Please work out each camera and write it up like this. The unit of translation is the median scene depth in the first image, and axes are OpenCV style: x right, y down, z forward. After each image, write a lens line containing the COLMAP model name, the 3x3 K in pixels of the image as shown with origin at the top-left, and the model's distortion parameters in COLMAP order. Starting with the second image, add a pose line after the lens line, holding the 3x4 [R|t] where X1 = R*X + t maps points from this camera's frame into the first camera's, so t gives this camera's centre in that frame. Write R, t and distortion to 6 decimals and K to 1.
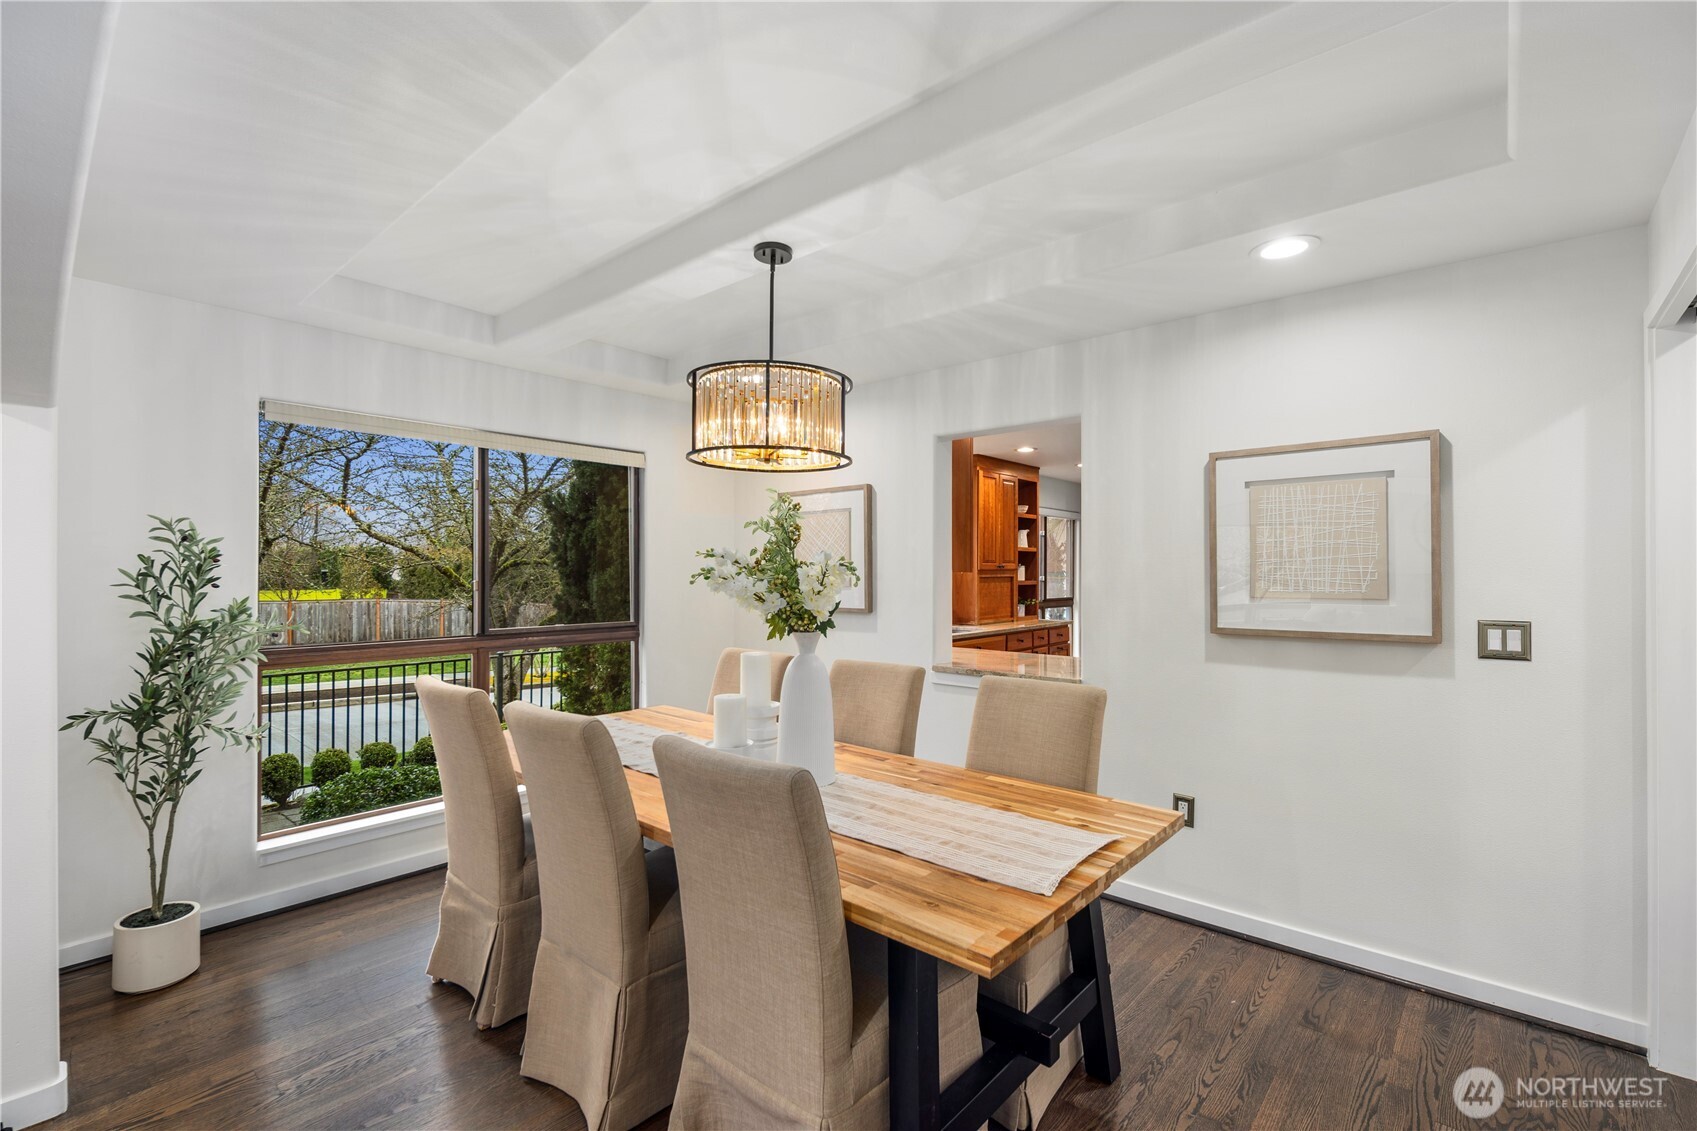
lens RADIAL K [[740.7, 0, 853.4], [0, 740.7, 570.7], [0, 0, 1]] dist [0.001157, -0.000972]
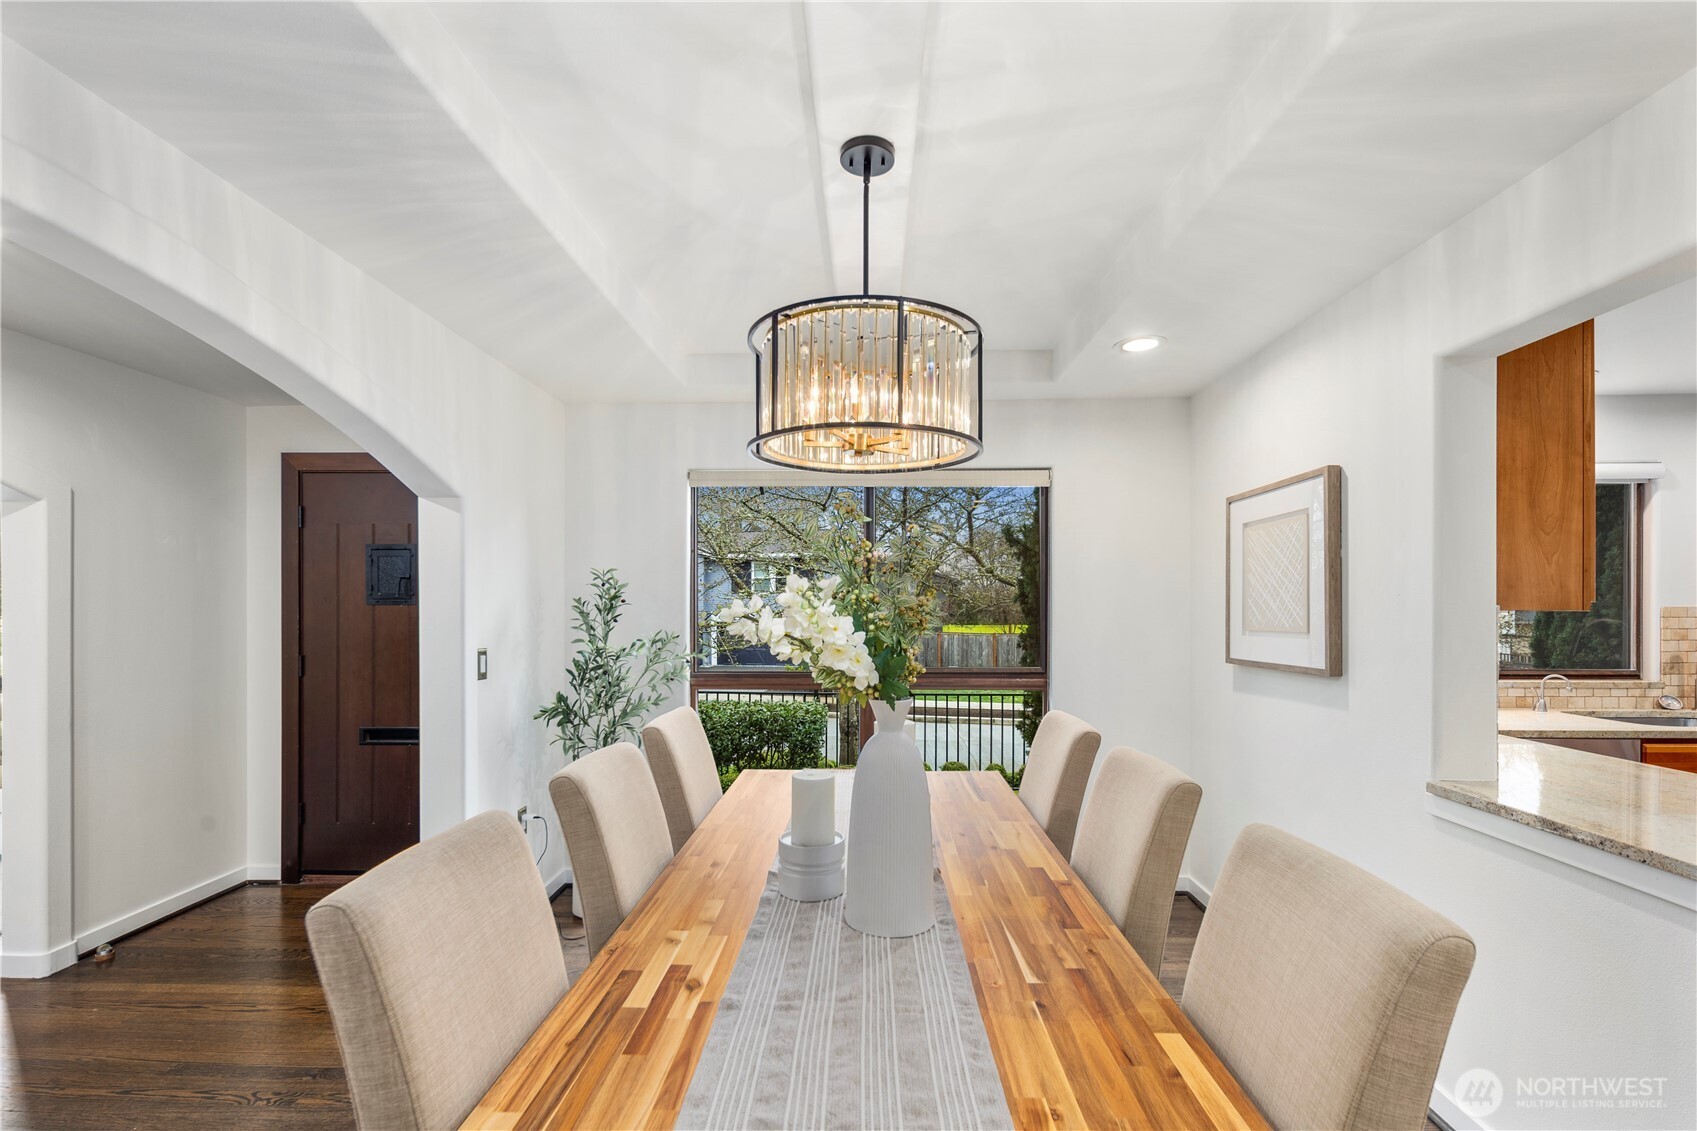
lens RADIAL K [[740.7, 0, 843.8], [0, 740.7, 604.5], [0, 0, 1]] dist [0.001157, -0.000972]
pose [[0.635865, -0.000529, -0.771800, 0.239645], [-0.003449, 0.999988, -0.003527, 0.000826], [0.771793, 0.004904, 0.635856, 0.302368]]
